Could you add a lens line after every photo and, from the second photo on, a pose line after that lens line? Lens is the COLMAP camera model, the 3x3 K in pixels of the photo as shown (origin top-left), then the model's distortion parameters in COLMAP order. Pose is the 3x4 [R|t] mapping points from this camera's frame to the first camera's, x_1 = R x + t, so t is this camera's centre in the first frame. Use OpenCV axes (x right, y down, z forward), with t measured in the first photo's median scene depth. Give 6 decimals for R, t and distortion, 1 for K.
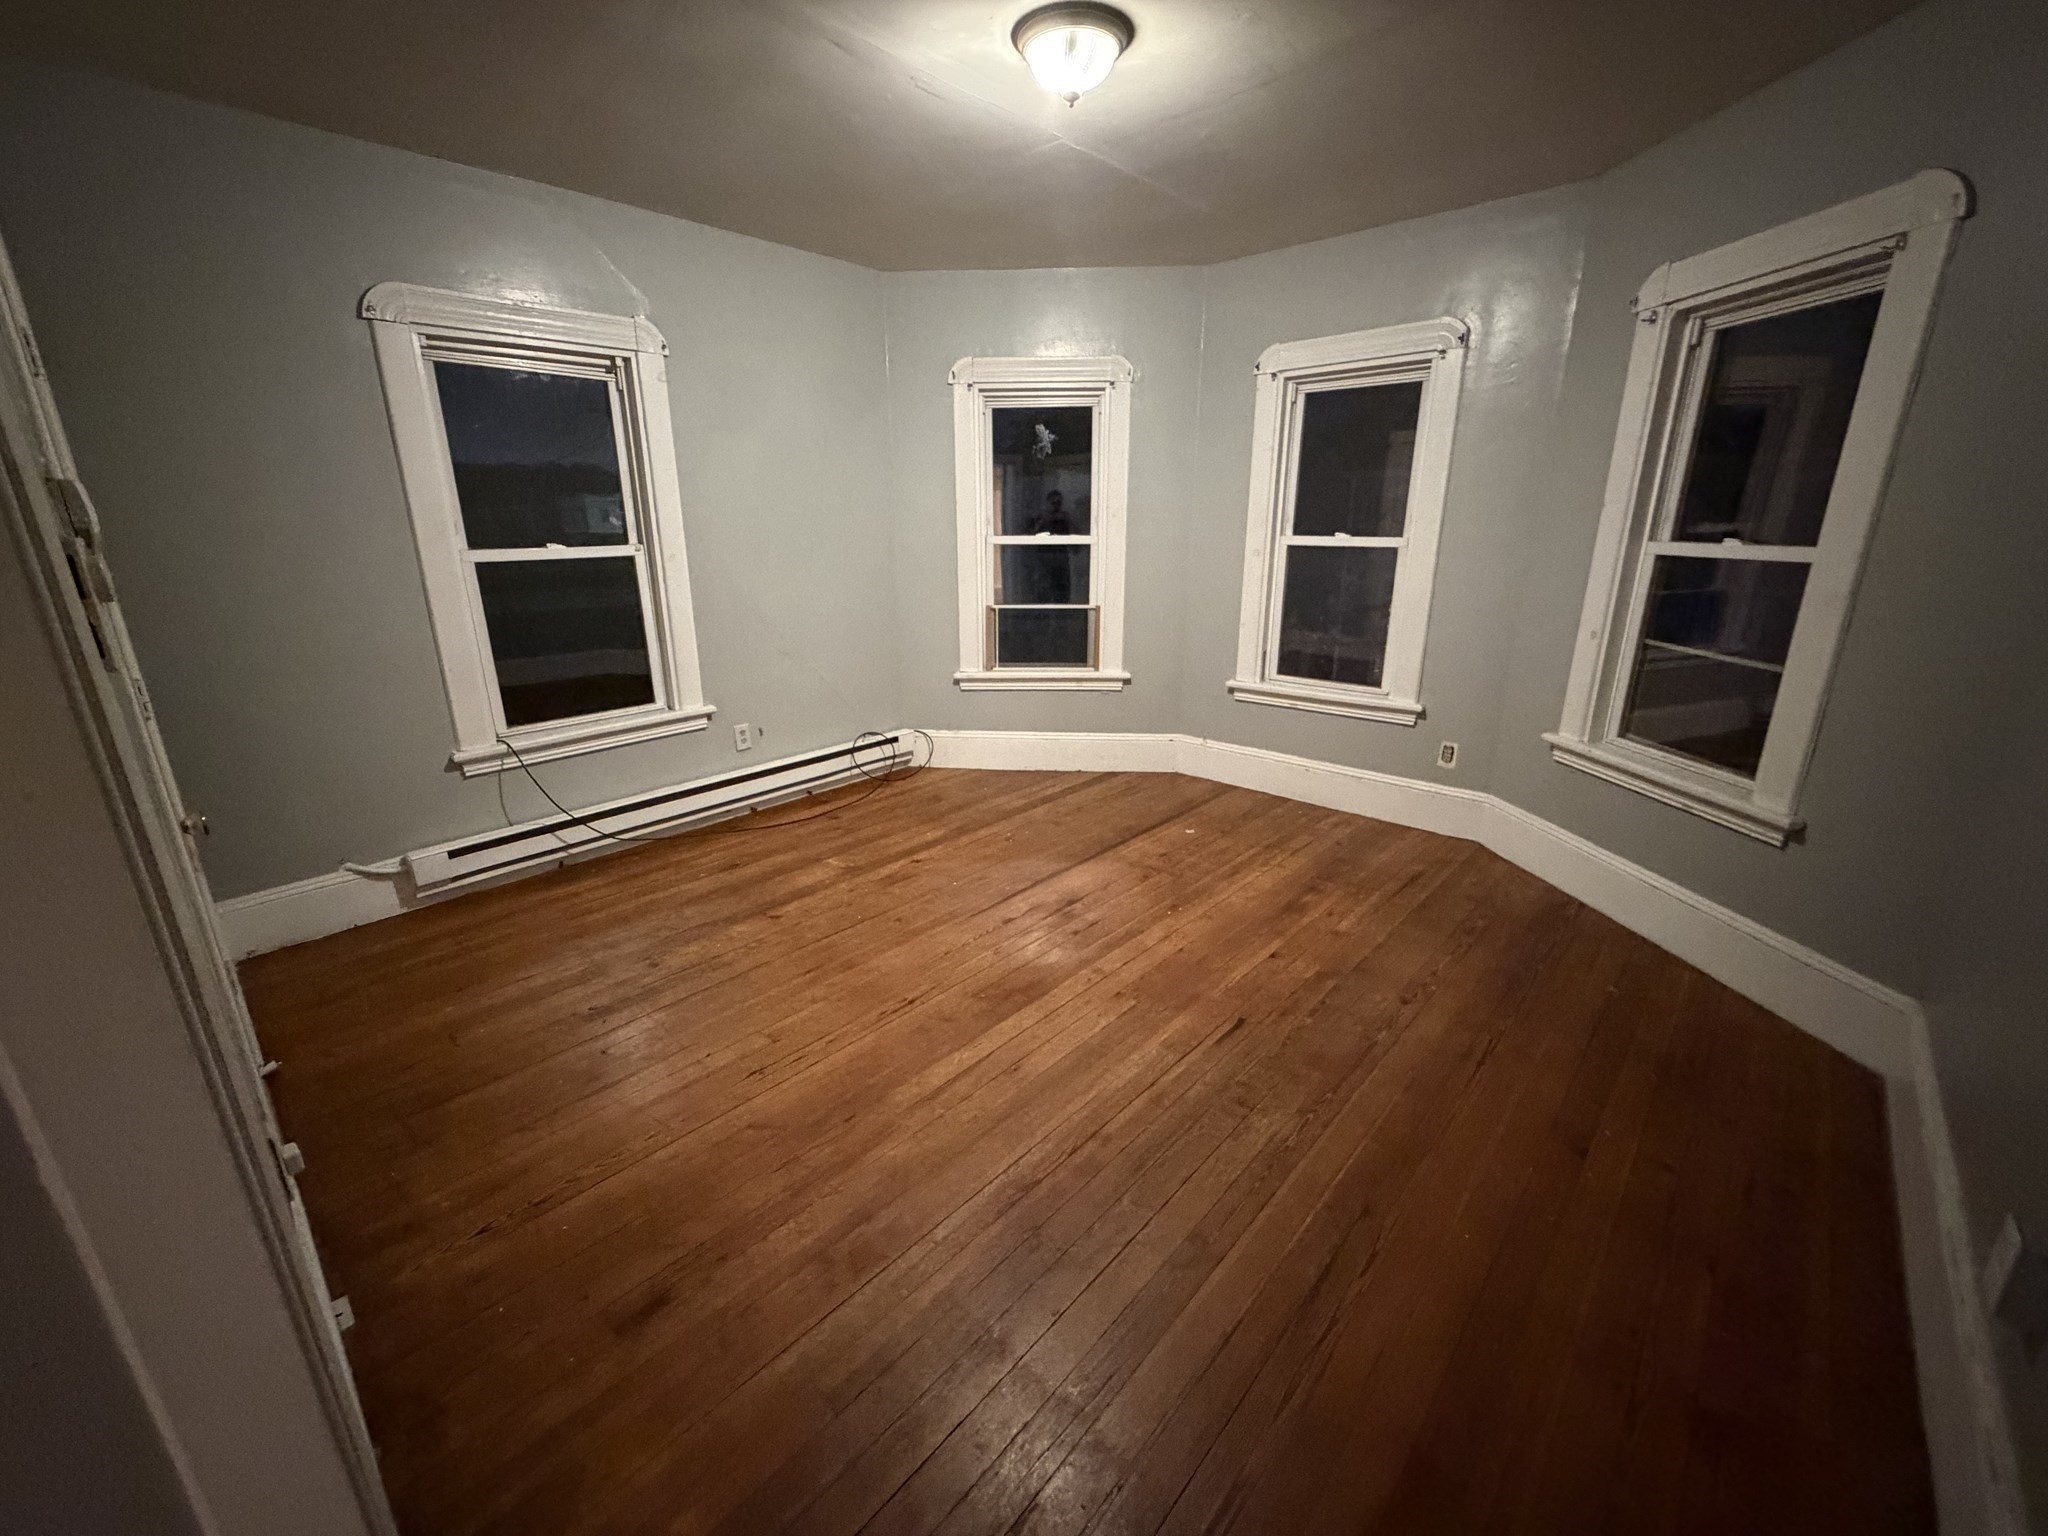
lens RADIAL K [[809.9, 0, 1024.0], [0, 809.9, 768.0], [0, 0, 1]] dist [-0.000167, 0.000077]
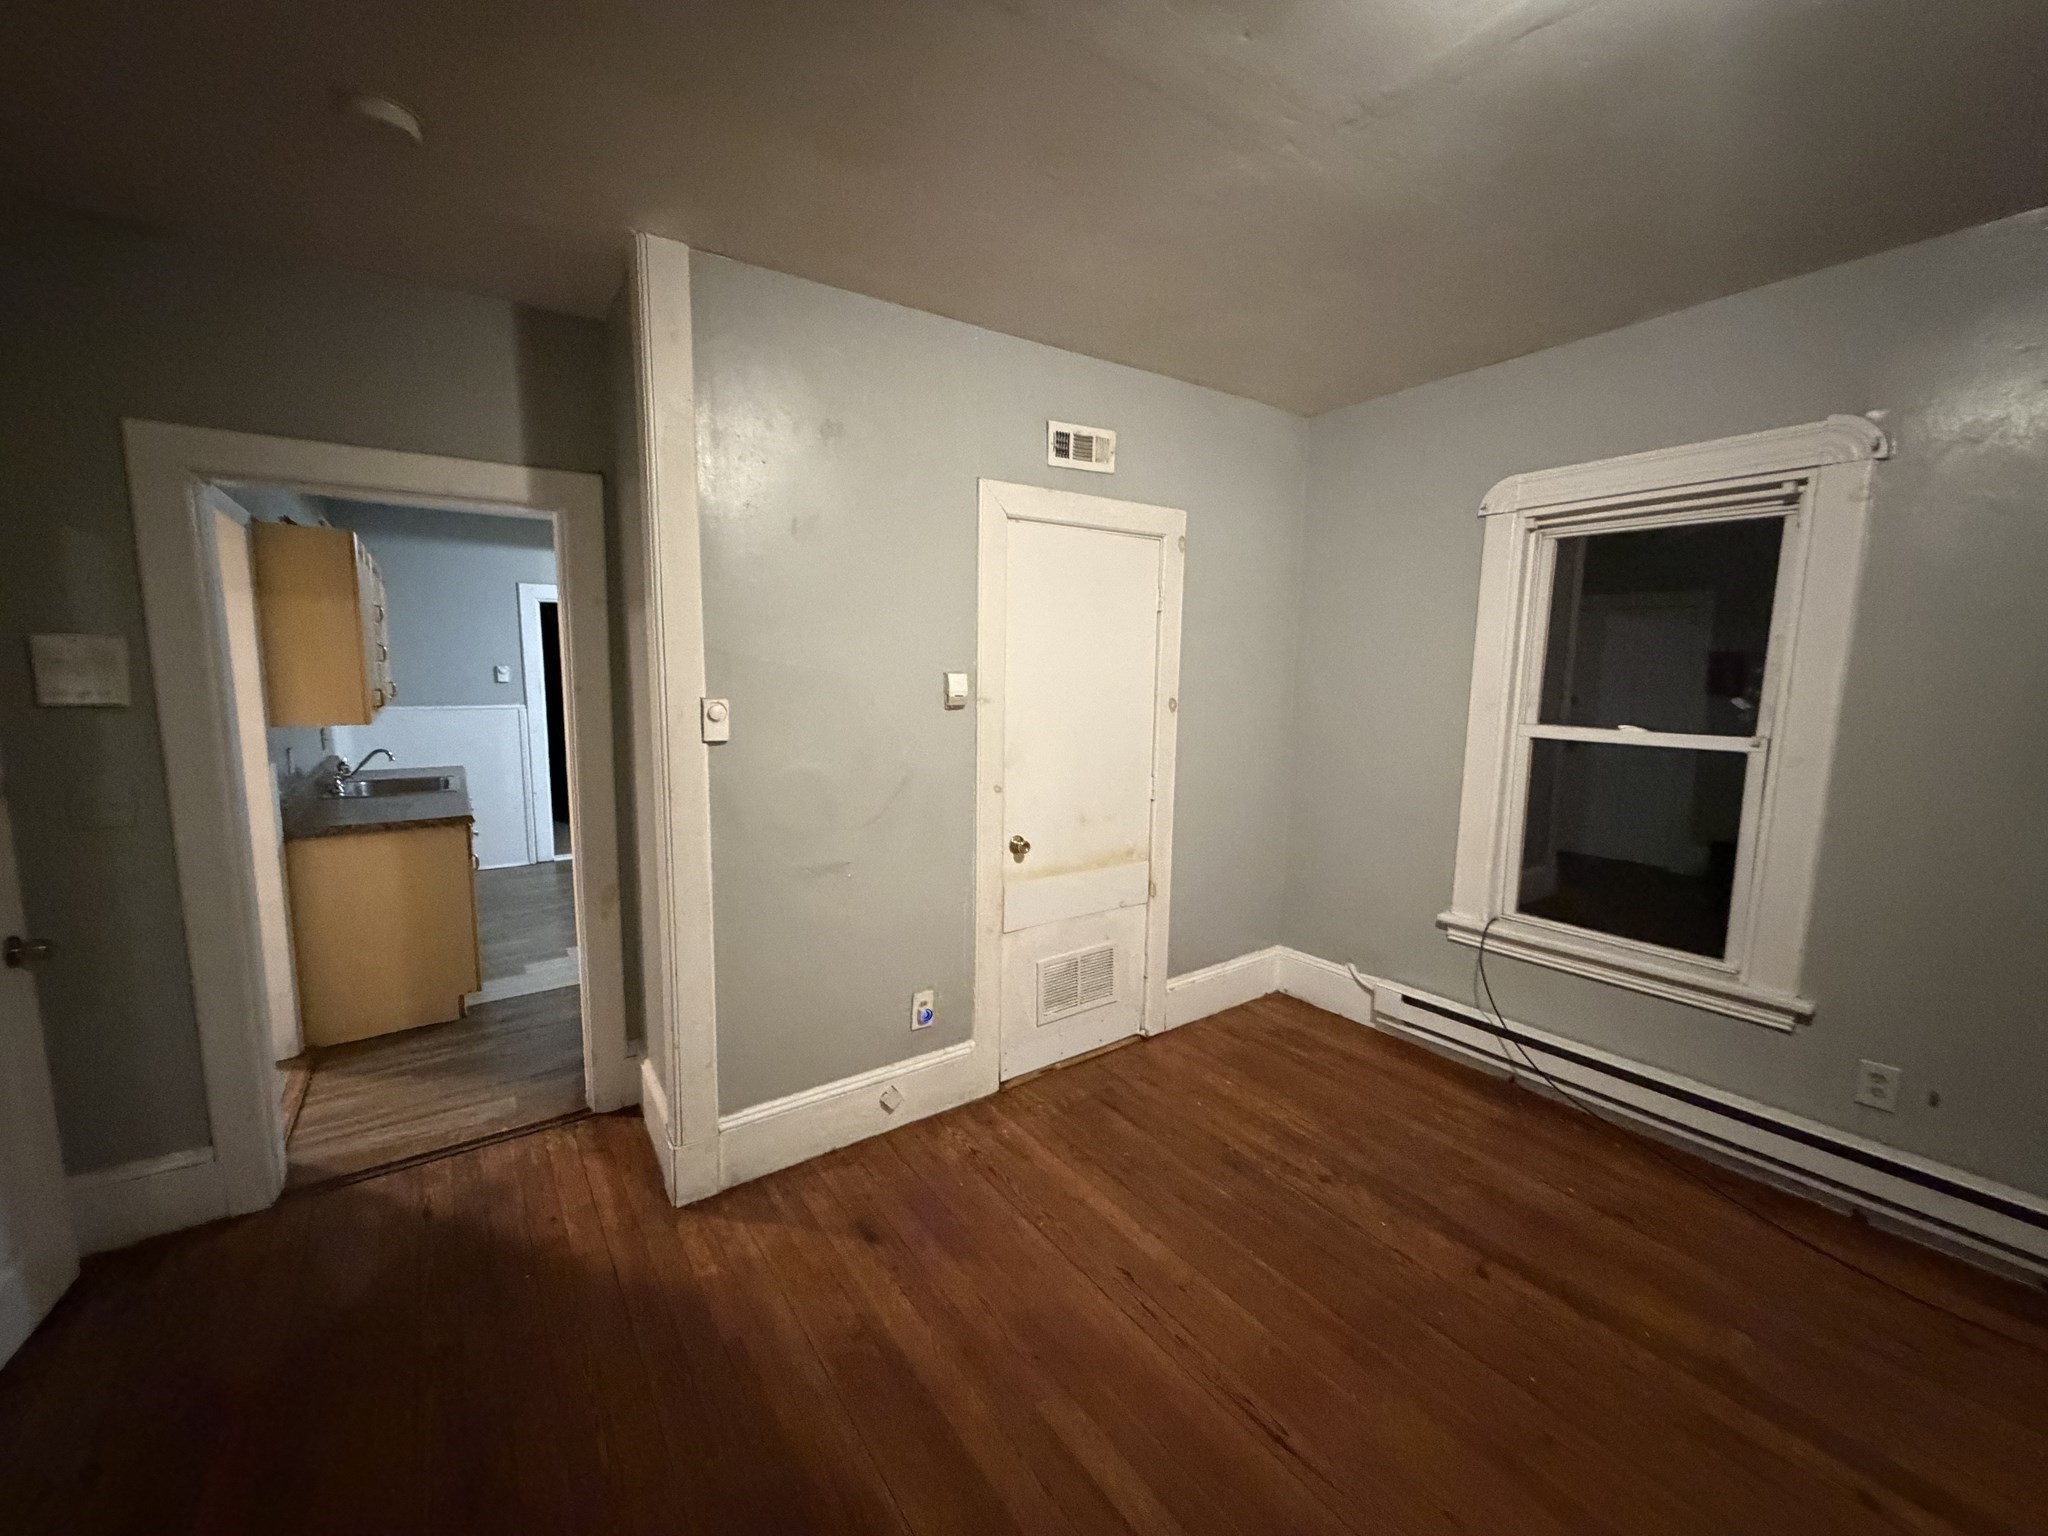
lens RADIAL K [[809.9, 0, 1024.0], [0, 809.9, 768.0], [0, 0, 1]] dist [-0.000167, 0.000077]
pose [[-0.210441, 0.119250, -0.970306, 0.362624], [-0.309561, 0.933330, 0.181844, -0.203584], [0.927300, 0.338637, -0.159496, 0.598592]]
